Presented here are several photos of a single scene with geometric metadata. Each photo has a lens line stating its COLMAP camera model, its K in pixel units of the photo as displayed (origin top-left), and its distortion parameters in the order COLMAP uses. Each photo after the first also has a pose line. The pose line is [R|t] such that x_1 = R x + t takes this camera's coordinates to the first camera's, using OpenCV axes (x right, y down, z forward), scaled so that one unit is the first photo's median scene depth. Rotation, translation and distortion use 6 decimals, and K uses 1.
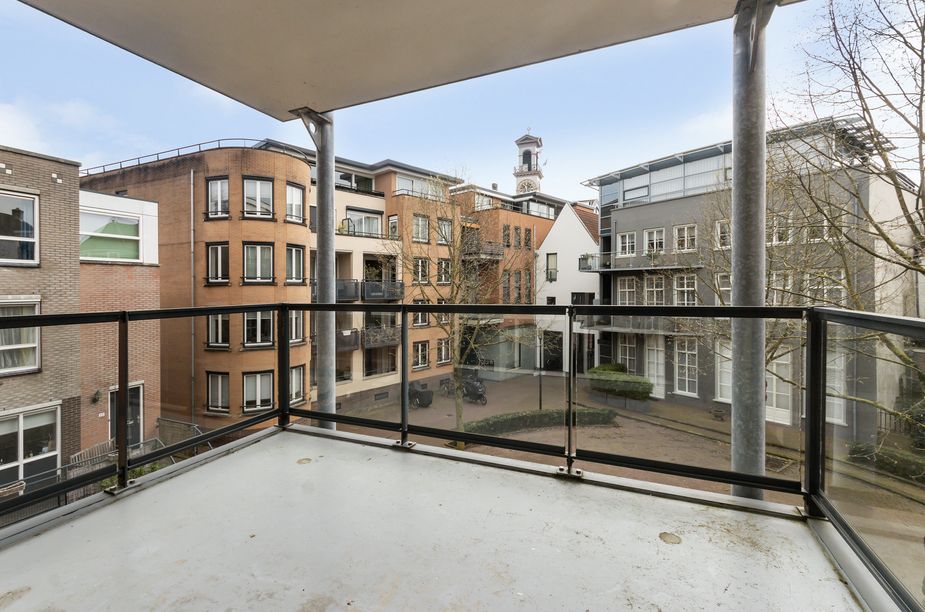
lens RADIAL K [[438.9, 0, 465.2], [0, 438.9, 295.7], [0, 0, 1]] dist [0.001280, 0.000099]
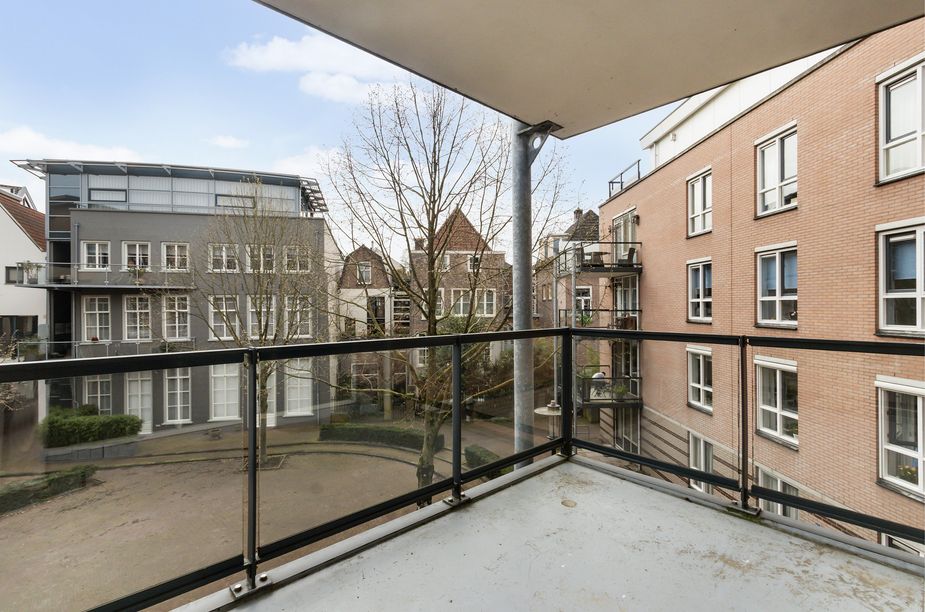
lens RADIAL K [[419.5, 0, 462.0], [0, 419.5, 308.9], [0, 0, 1]] dist [0.001027, 0.000146]
pose [[0.385385, 0.001804, 0.922754, -0.093381], [0.011913, 0.999905, -0.006931, -0.005343], [-0.922679, 0.013664, 0.385327, 0.085128]]
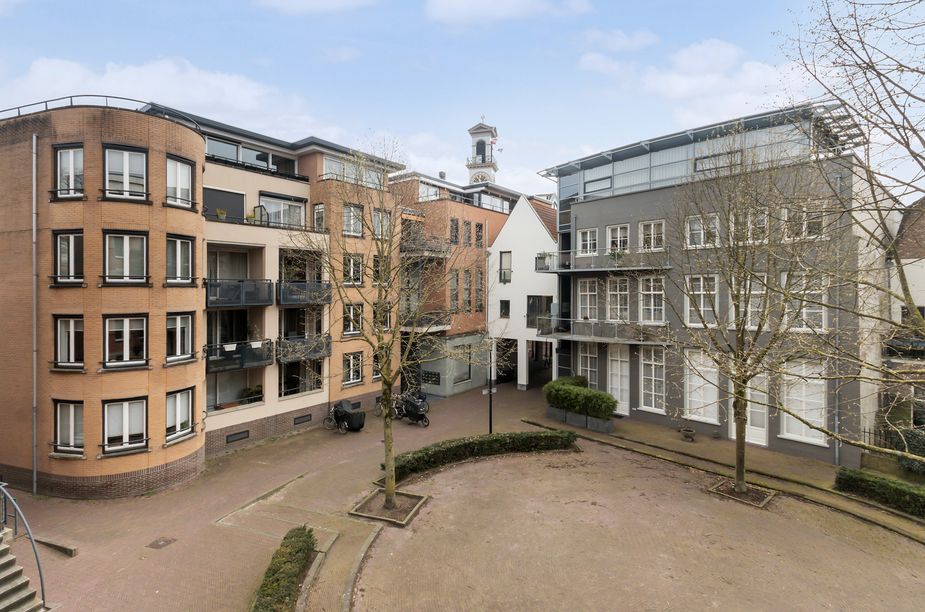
lens RADIAL K [[438.9, 0, 465.2], [0, 438.9, 295.7], [0, 0, 1]] dist [0.001280, 0.000099]
pose [[0.995875, 0.002448, 0.090703, 0.041804], [-0.002369, 0.999997, -0.000976, -0.006910], [-0.090705, 0.000757, 0.995878, 0.143559]]
